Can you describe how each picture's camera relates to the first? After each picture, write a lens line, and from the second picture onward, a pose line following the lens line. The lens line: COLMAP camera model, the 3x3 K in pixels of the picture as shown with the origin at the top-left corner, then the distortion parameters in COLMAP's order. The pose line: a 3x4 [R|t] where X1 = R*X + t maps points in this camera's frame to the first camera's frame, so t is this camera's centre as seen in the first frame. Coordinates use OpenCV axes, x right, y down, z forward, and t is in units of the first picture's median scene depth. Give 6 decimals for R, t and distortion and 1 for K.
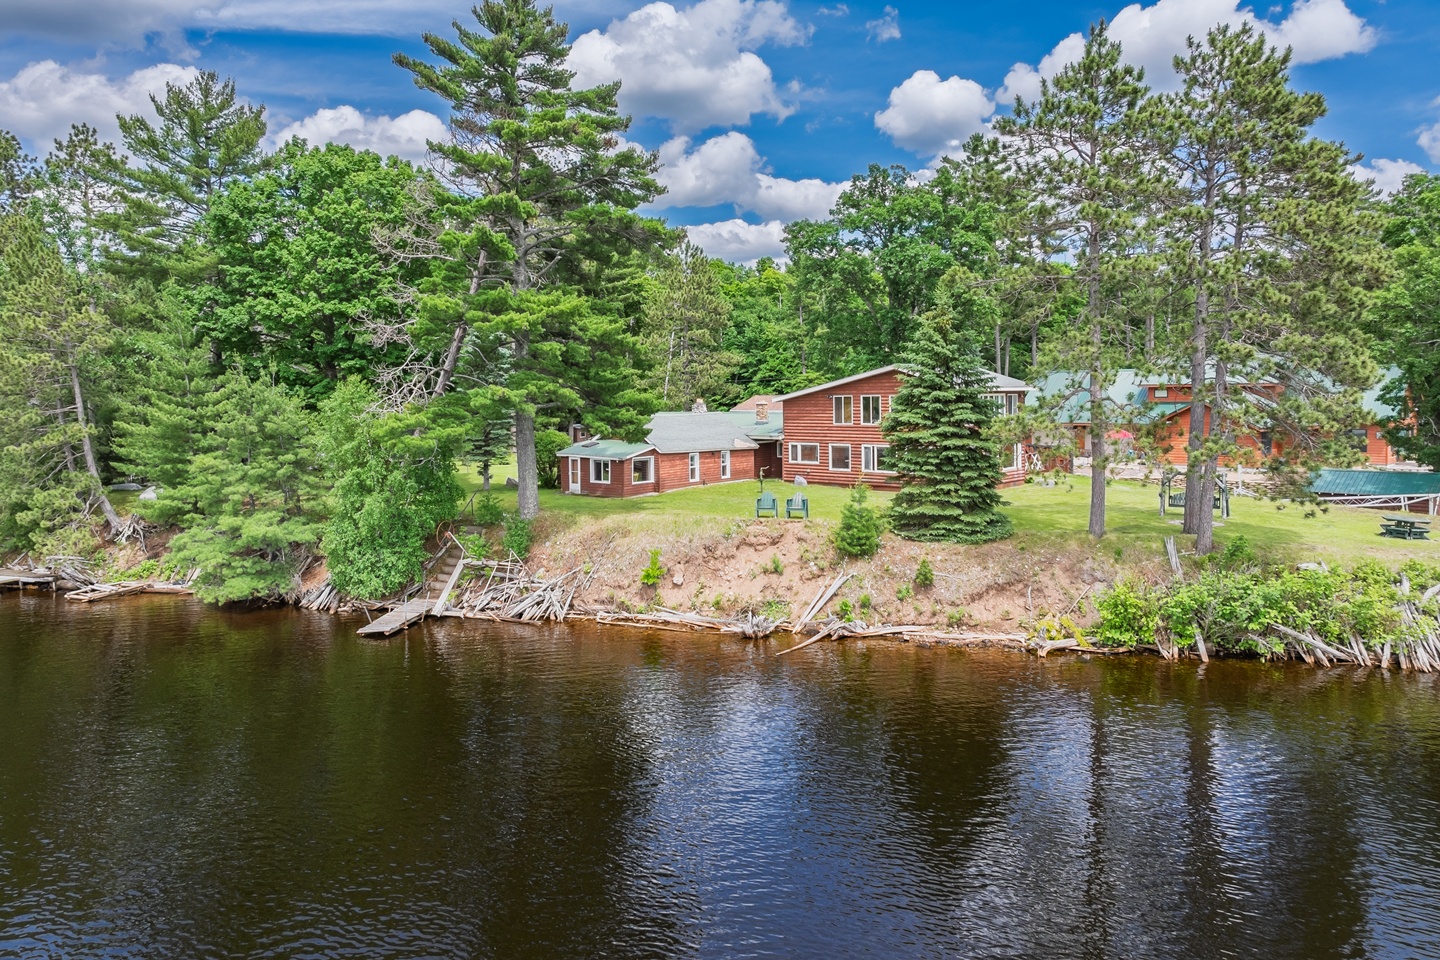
lens RADIAL K [[1001.0, 0, 729.8], [0, 1001.0, 399.9], [0, 0, 1]] dist [-0.019610, 0.023900]
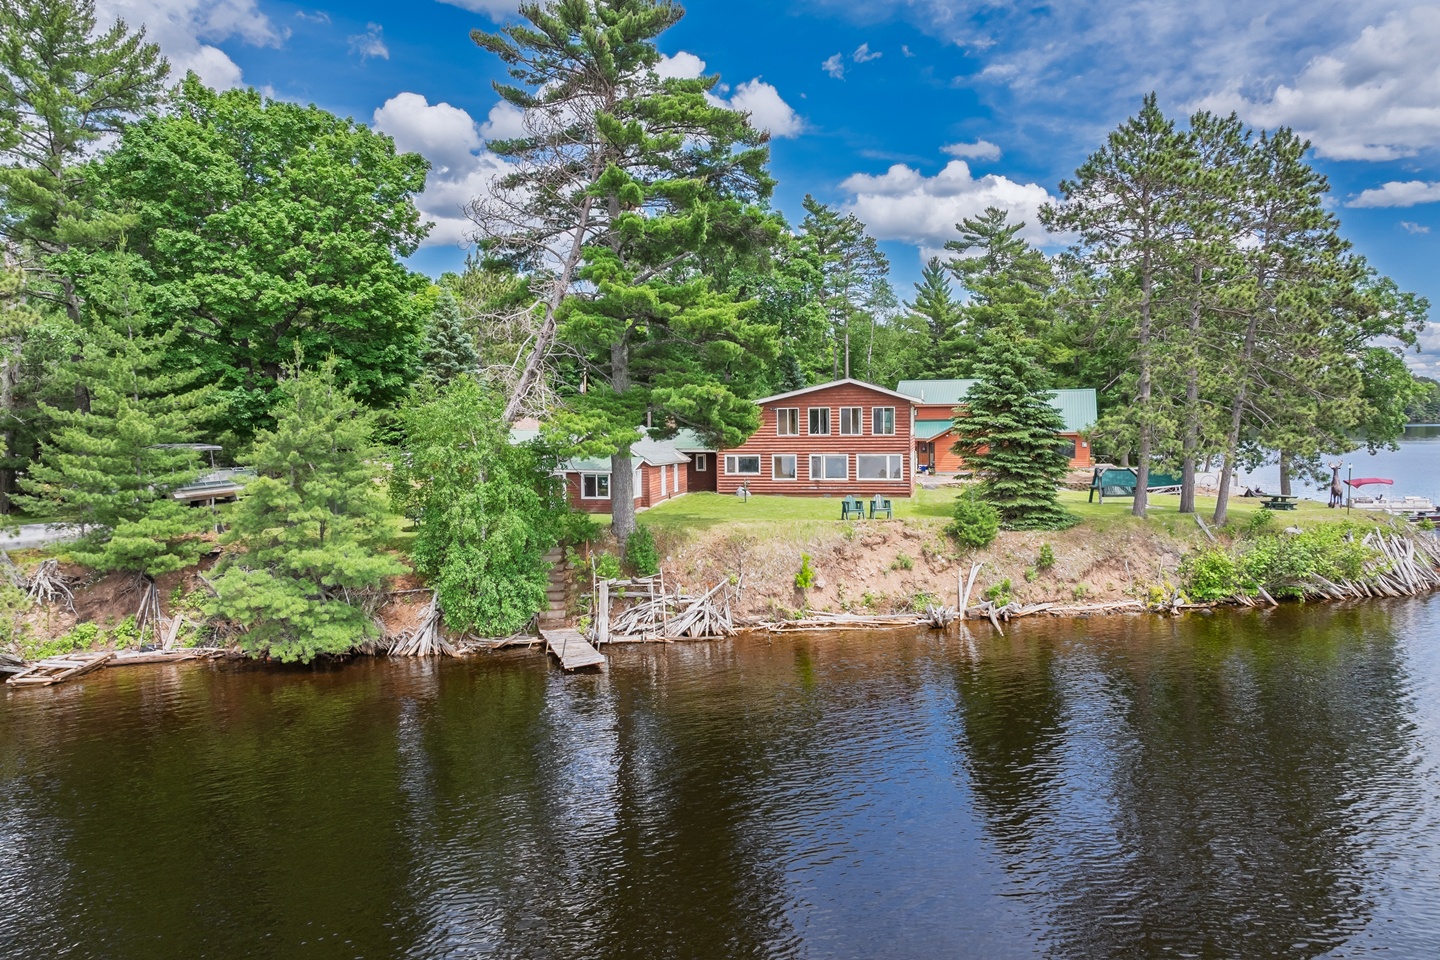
lens RADIAL K [[1001.0, 0, 732.0], [0, 1001.0, 428.2], [0, 0, 1]] dist [-0.019610, 0.023900]
pose [[0.879999, -0.003604, 0.474963, -0.570061], [0.005272, 0.999984, -0.002179, 0.024552], [-0.474947, 0.004422, 0.880003, 0.148448]]
